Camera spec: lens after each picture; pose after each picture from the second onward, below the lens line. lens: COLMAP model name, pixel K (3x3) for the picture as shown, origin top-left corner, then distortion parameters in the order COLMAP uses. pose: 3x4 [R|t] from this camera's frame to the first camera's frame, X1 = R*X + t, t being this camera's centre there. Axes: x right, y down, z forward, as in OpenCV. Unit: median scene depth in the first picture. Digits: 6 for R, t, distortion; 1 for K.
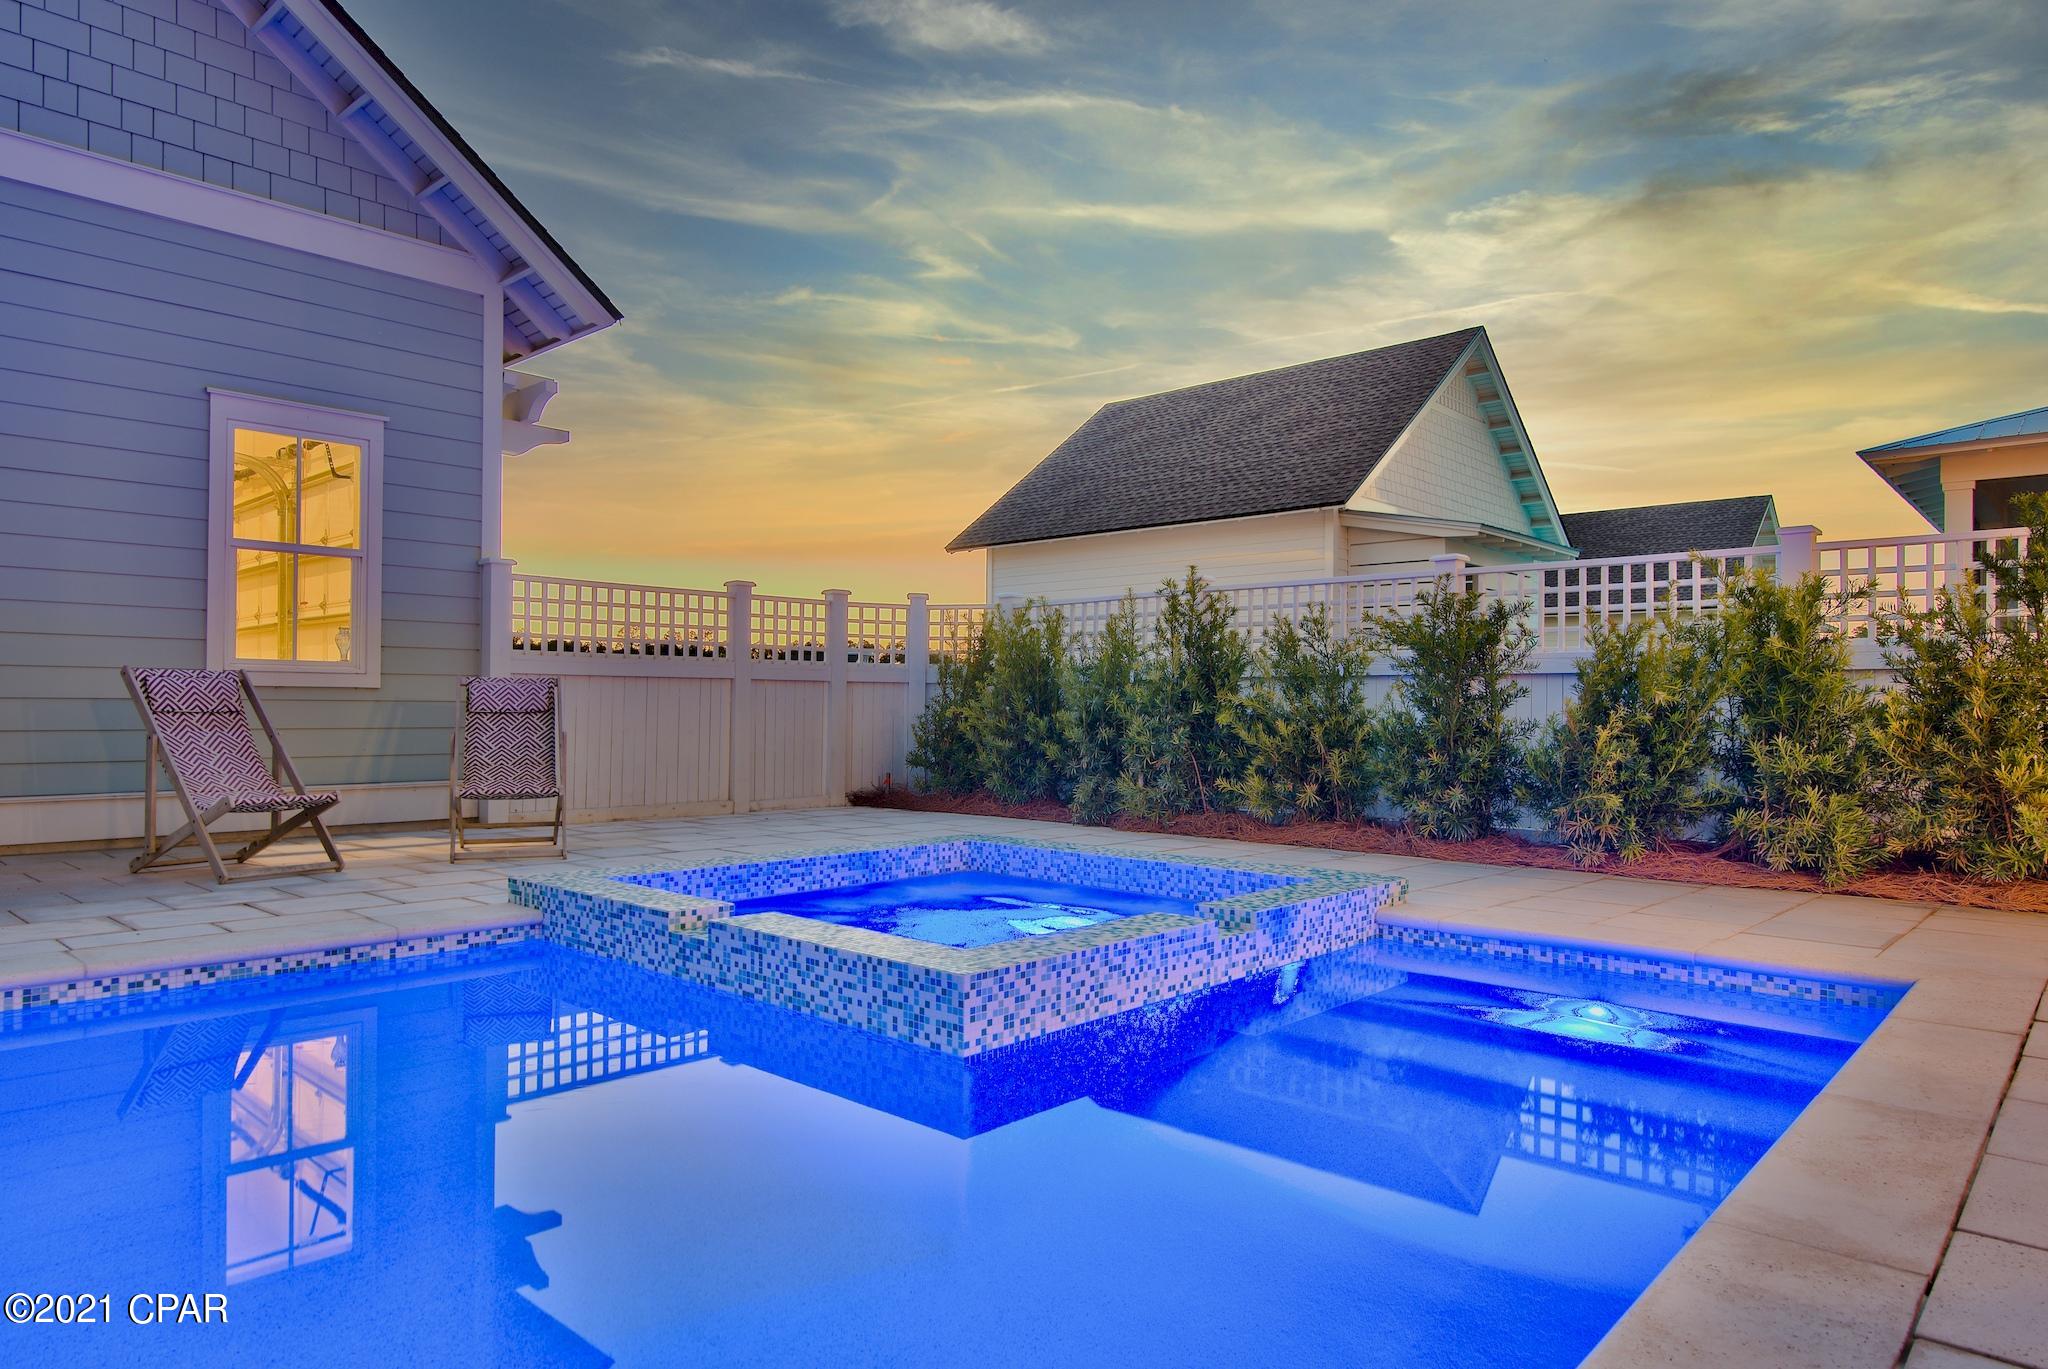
lens RADIAL K [[1158.5, 0, 1128.7], [0, 1158.5, 709.1], [0, 0, 1]] dist [-0.007901, -0.000020]
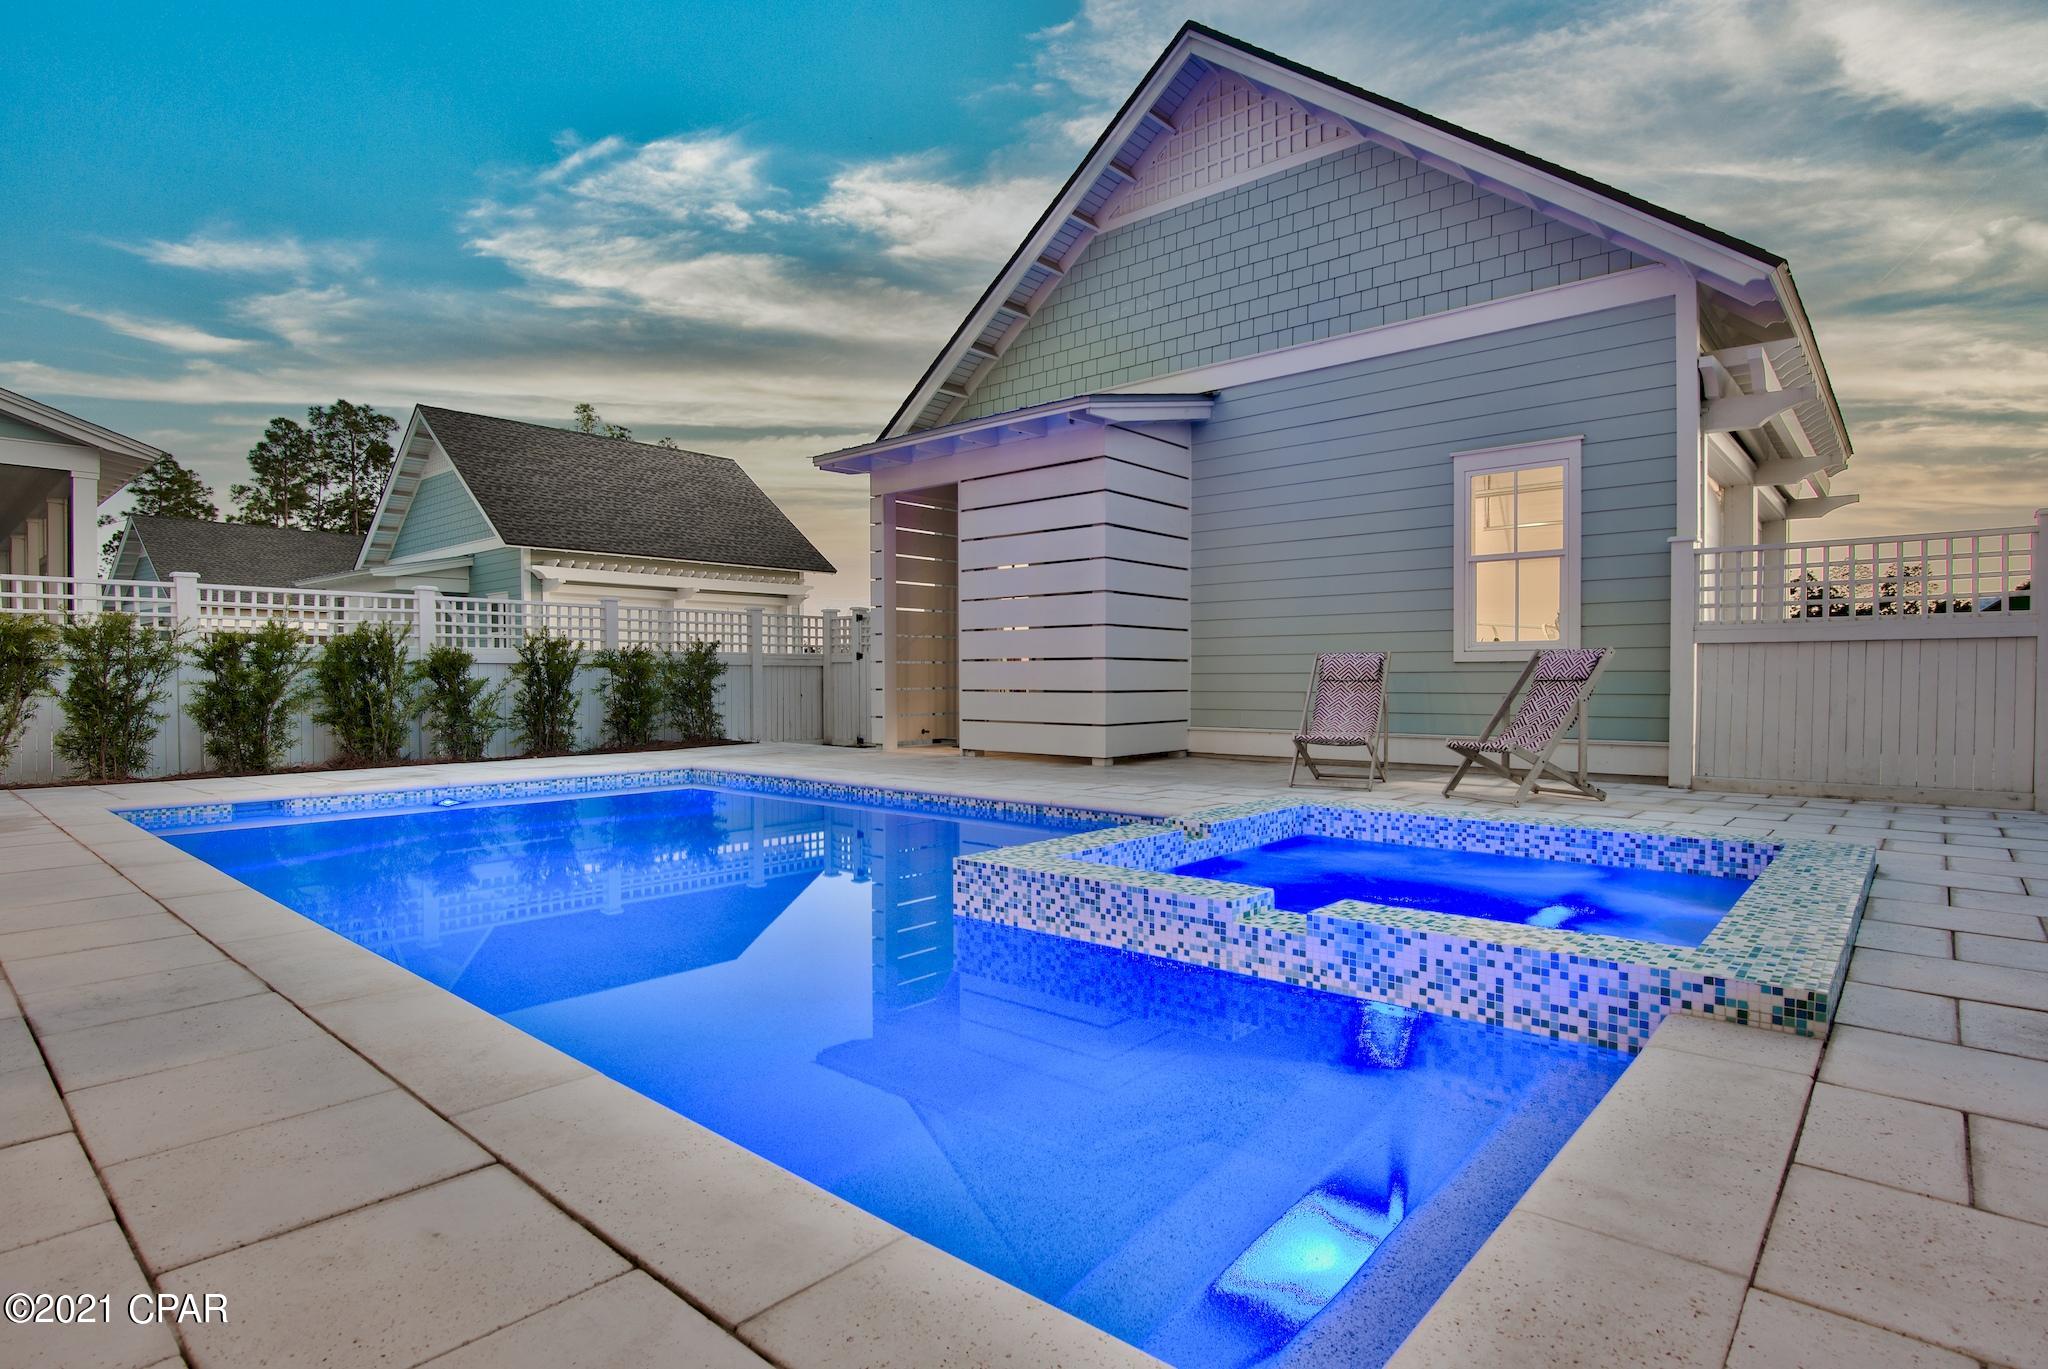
lens RADIAL K [[1055.9, 0, 1024.5], [0, 1055.9, 683.4], [0, 0, 1]] dist [-0.012214, -0.002086]
pose [[-0.005012, -0.004346, -0.999978, 1.028092], [0.005888, 0.999973, -0.004375, 0.015717], [0.999970, -0.005909, -0.004987, 0.954278]]
